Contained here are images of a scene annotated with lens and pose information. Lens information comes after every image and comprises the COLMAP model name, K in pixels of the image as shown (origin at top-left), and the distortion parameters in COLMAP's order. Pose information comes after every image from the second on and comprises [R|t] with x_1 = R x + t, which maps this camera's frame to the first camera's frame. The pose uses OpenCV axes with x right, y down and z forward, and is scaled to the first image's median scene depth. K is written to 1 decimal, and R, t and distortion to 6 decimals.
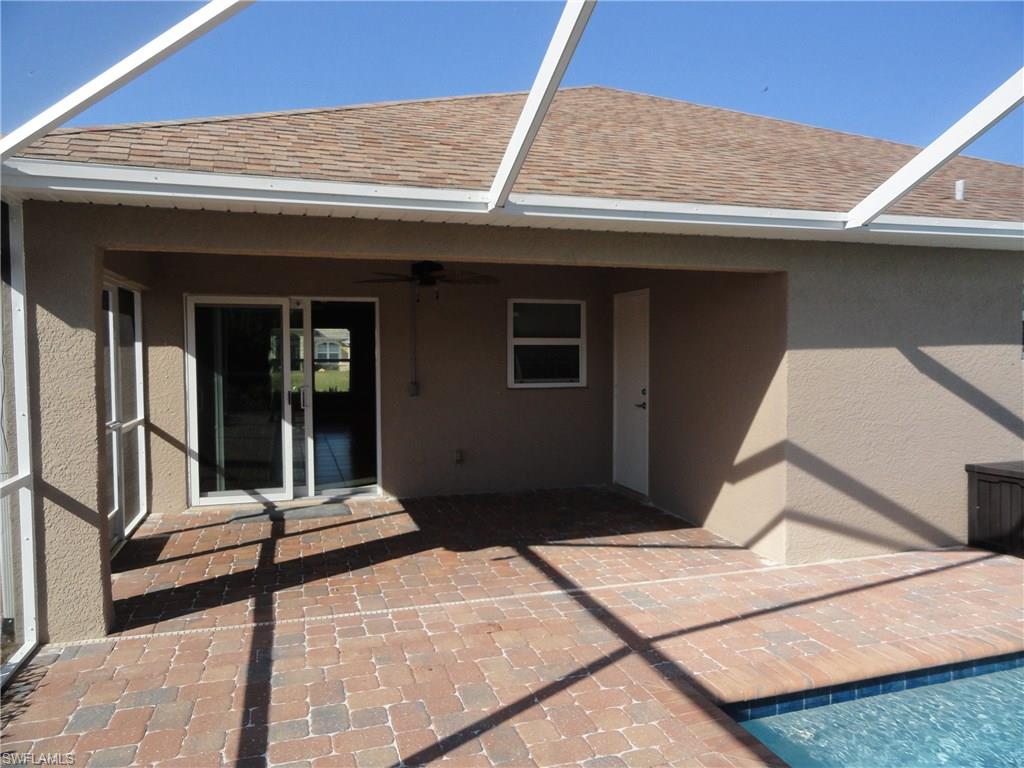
lens RADIAL K [[718.0, 0, 512.0], [0, 718.0, 384.0], [0, 0, 1]] dist [-0.005306, -0.001155]
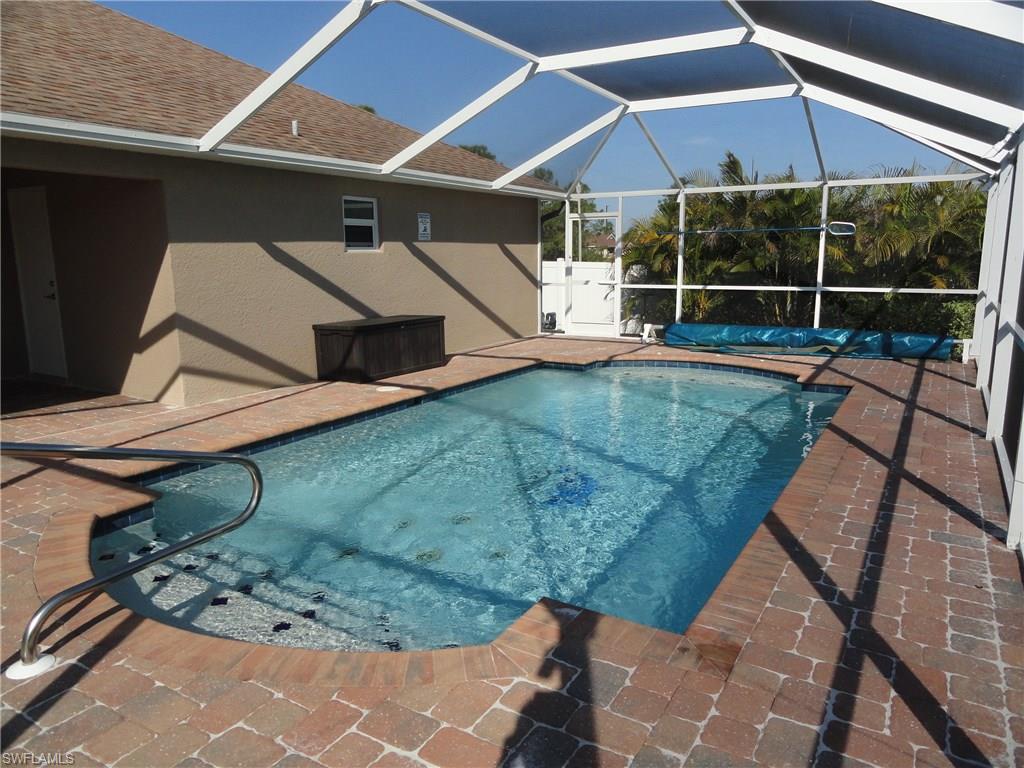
lens RADIAL K [[714.2, 0, 511.4], [0, 714.2, 386.9], [0, 0, 1]] dist [0.003323, 0.004262]
pose [[0.750910, -0.121207, 0.649186, -0.021712], [0.031843, 0.988515, 0.147730, 0.037158], [-0.659636, -0.090260, 0.746145, -0.381929]]
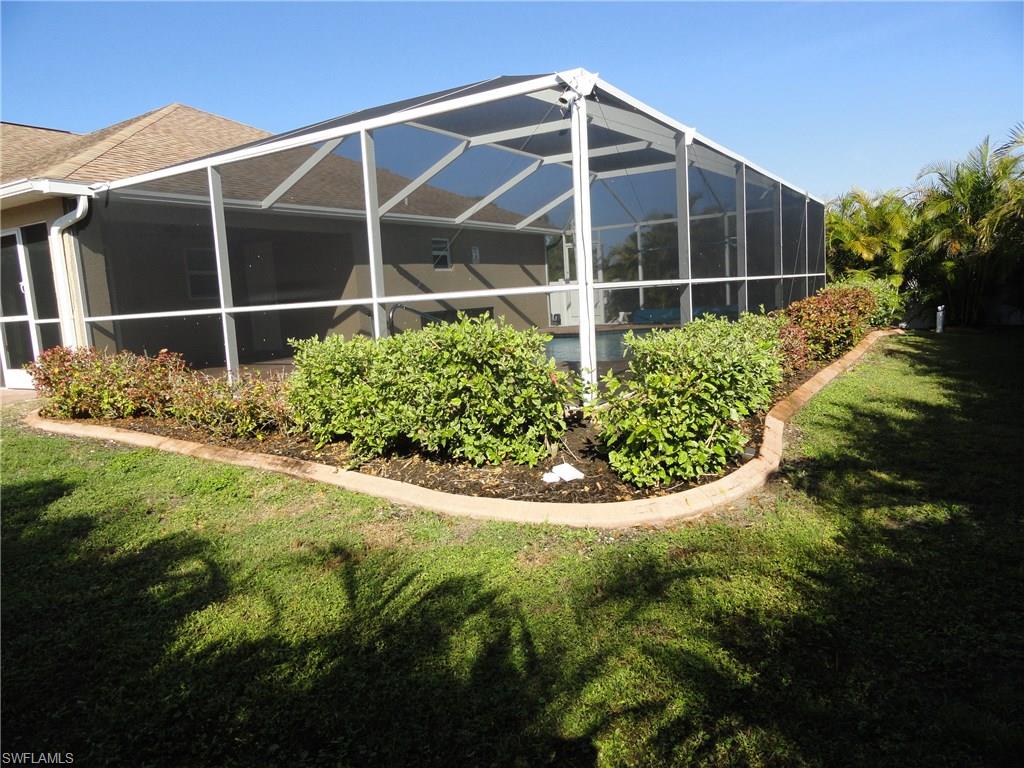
lens RADIAL K [[718.0, 0, 512.0], [0, 718.0, 384.0], [0, 0, 1]] dist [-0.005306, -0.001155]
pose [[0.751018, -0.121537, 0.649000, -0.826227], [0.089315, 0.992579, 0.082524, 0.193503], [-0.654214, -0.004012, 0.756299, -1.173937]]
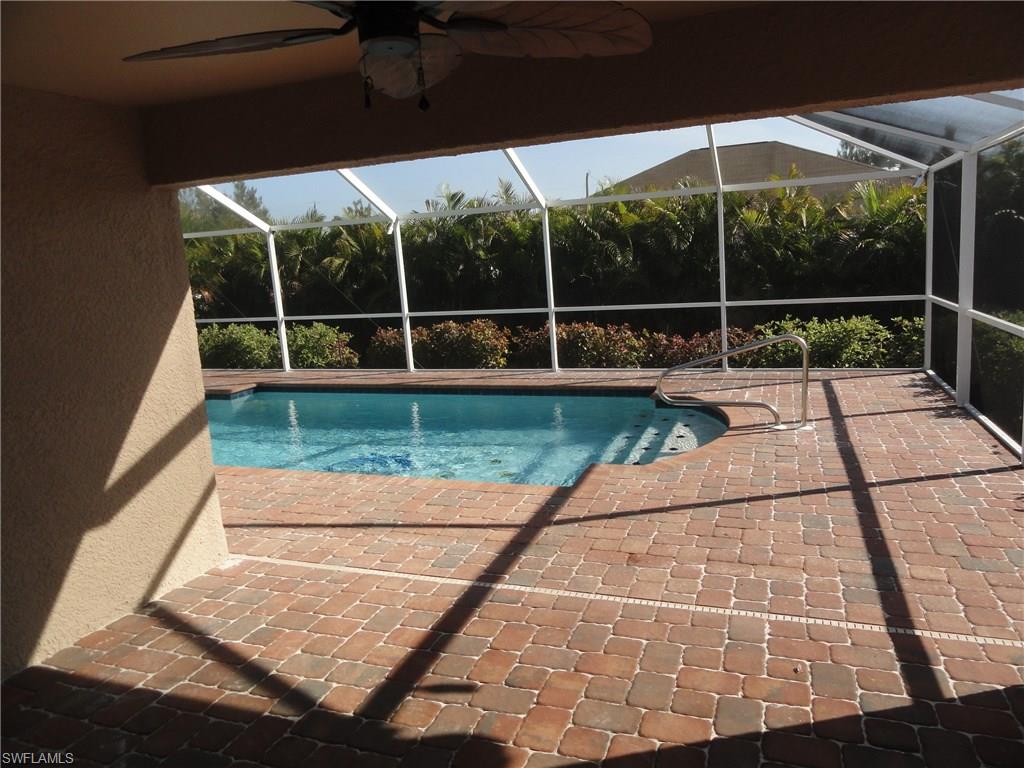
lens RADIAL K [[718.0, 0, 512.0], [0, 718.0, 384.0], [0, 0, 1]] dist [-0.005306, -0.001155]
pose [[-0.791158, -0.053155, 0.609298, -0.350276], [0.085117, 0.976953, 0.195751, -0.071297], [-0.605661, 0.206731, -0.768399, 1.333917]]
